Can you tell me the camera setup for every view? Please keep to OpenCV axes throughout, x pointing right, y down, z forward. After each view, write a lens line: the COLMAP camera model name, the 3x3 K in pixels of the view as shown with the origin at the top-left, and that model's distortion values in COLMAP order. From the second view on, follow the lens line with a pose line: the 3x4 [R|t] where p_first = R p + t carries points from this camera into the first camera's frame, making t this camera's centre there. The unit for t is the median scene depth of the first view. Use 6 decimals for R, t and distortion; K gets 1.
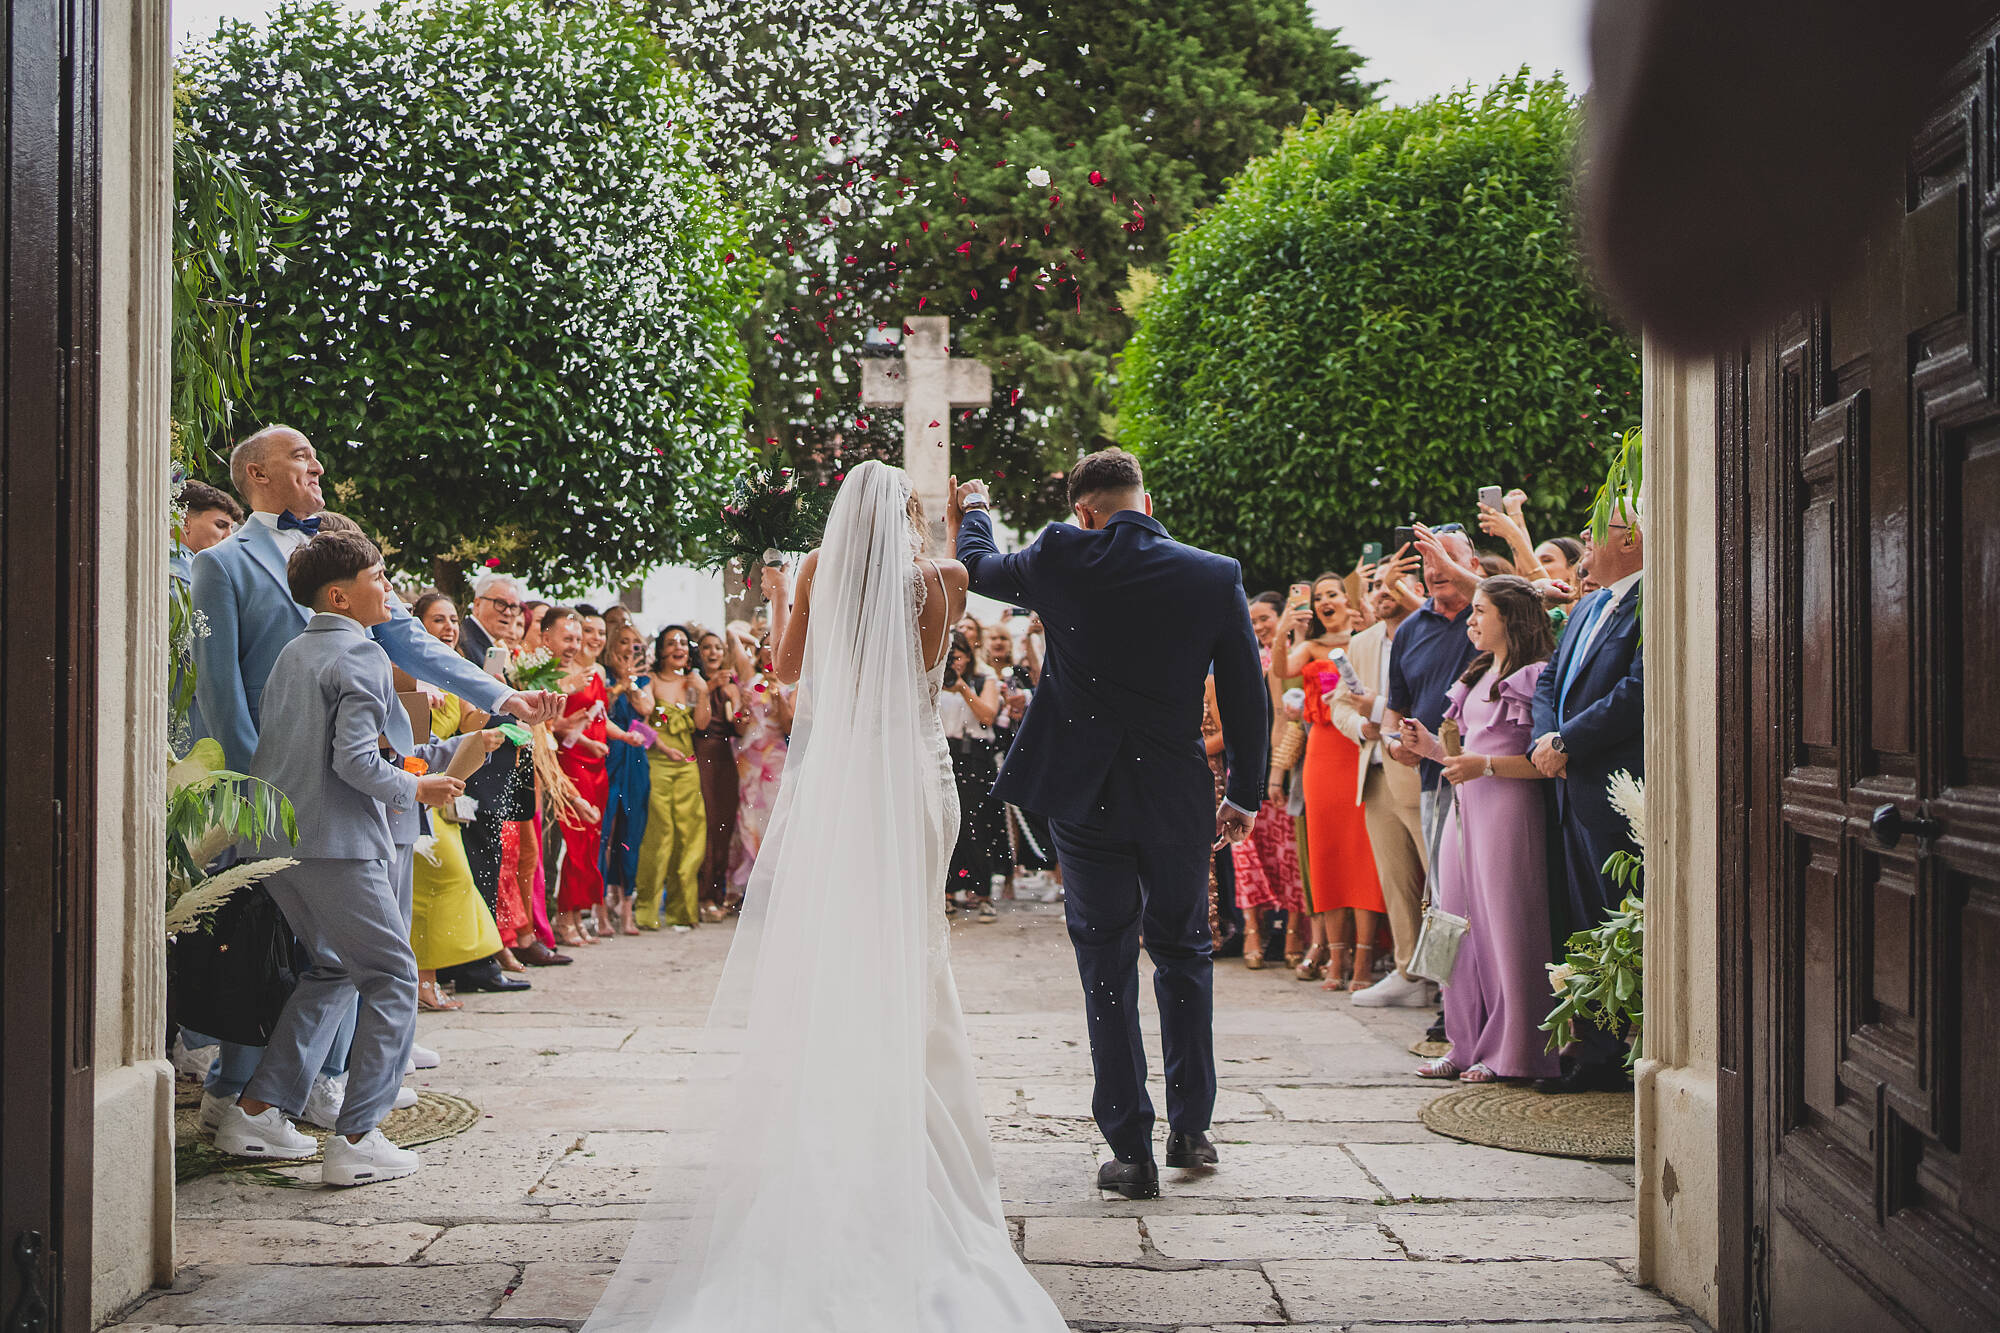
lens RADIAL K [[2214.6, 0, 1062.6], [0, 2214.6, 666.5], [0, 0, 1]] dist [-0.001234, -0.000814]
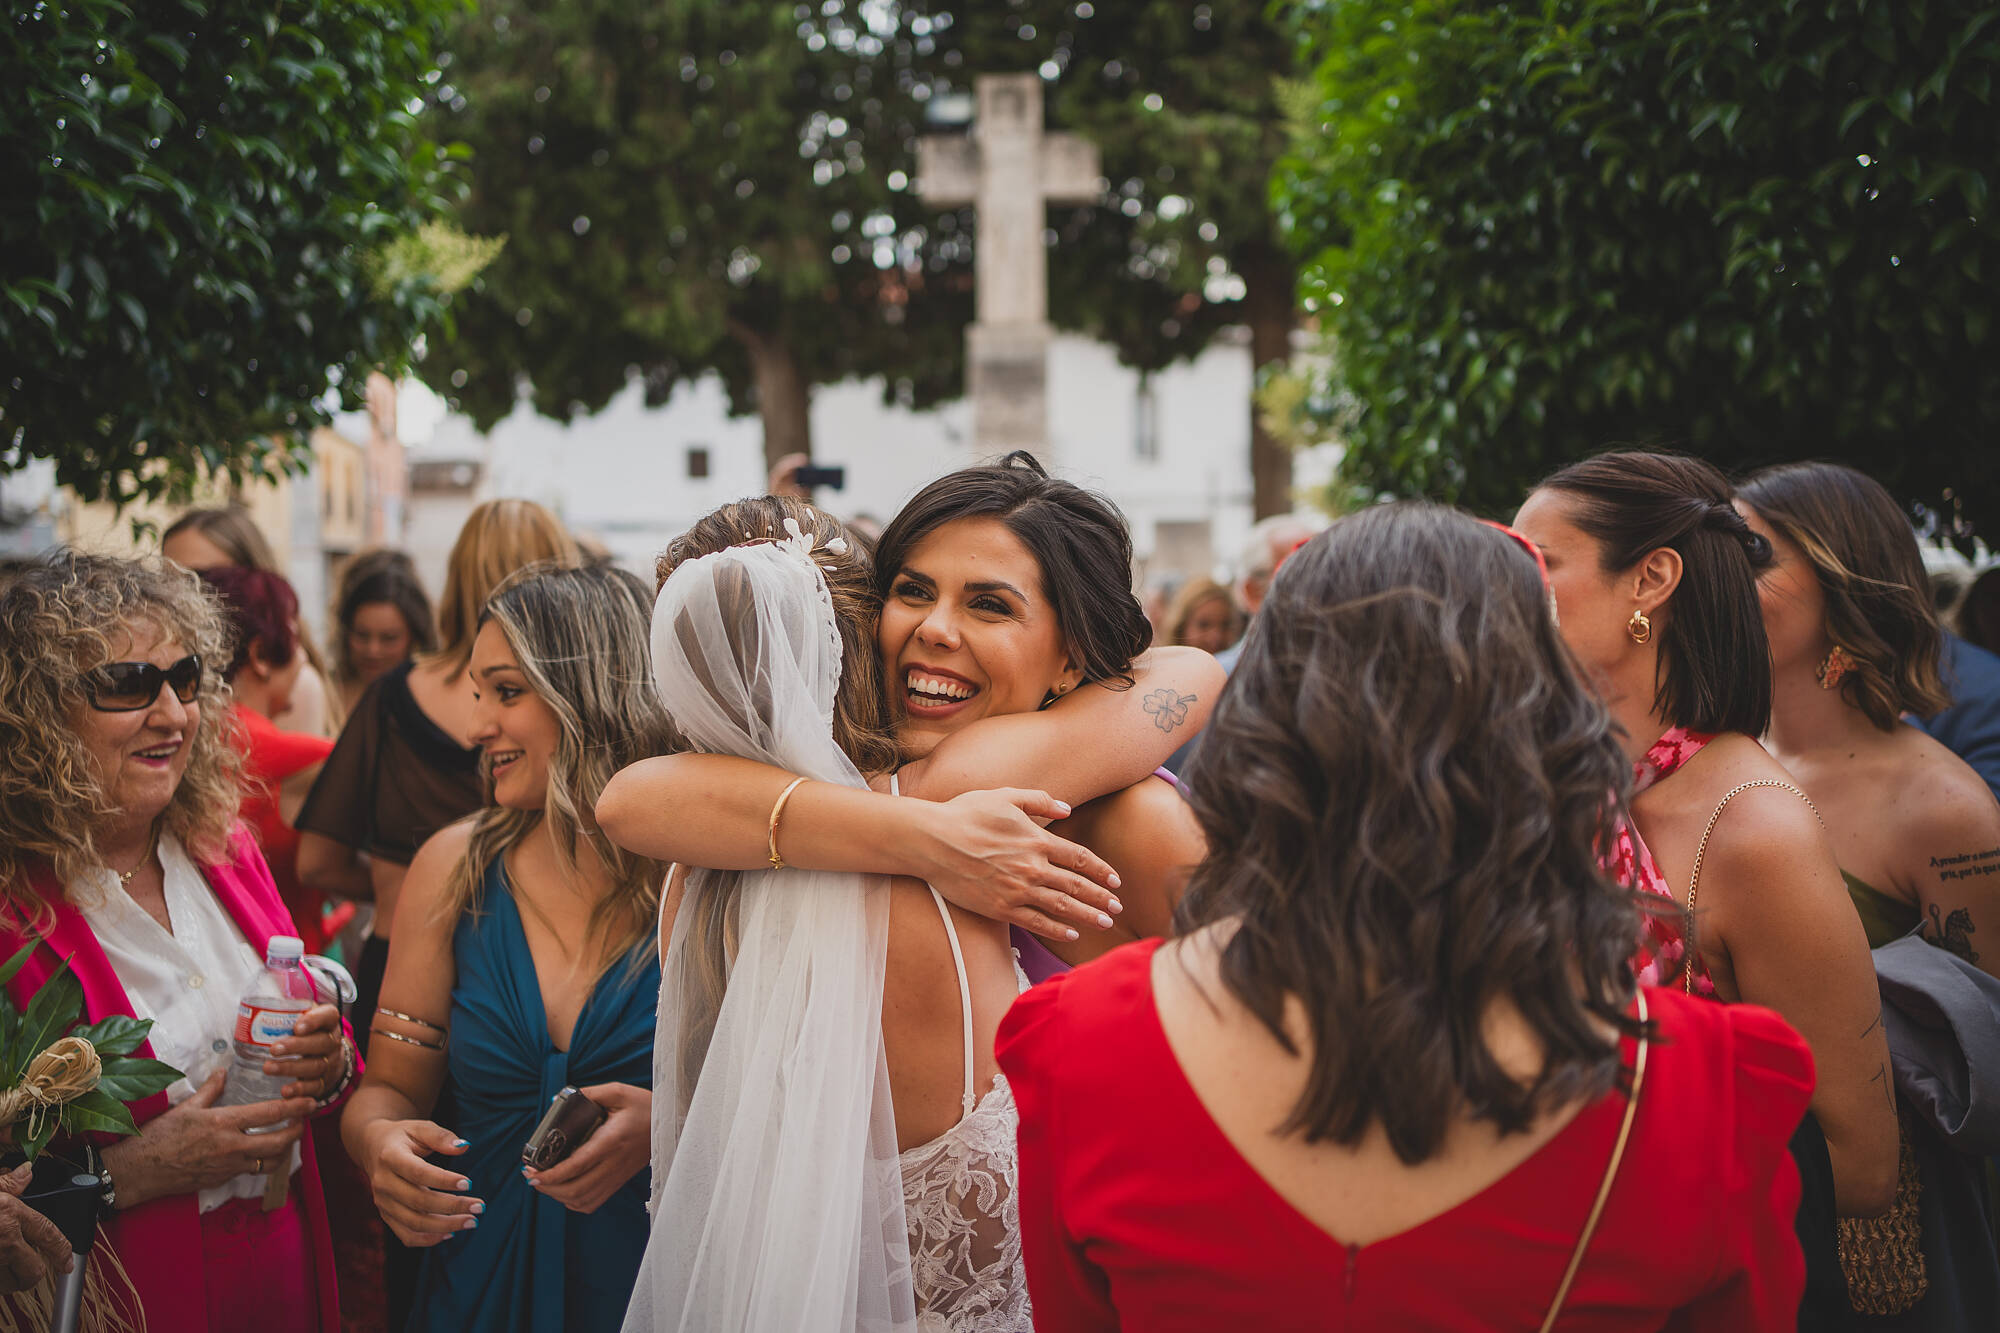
lens RADIAL K [[2114.0, 0, 1059.5], [0, 2114.0, 670.7], [0, 0, 1]] dist [-0.067342, -0.001642]
pose [[0.997918, 0.005524, -0.064266, 0.000872], [-0.000950, 0.997477, 0.070988, -0.026831], [0.064496, -0.070779, 0.995405, 0.643857]]
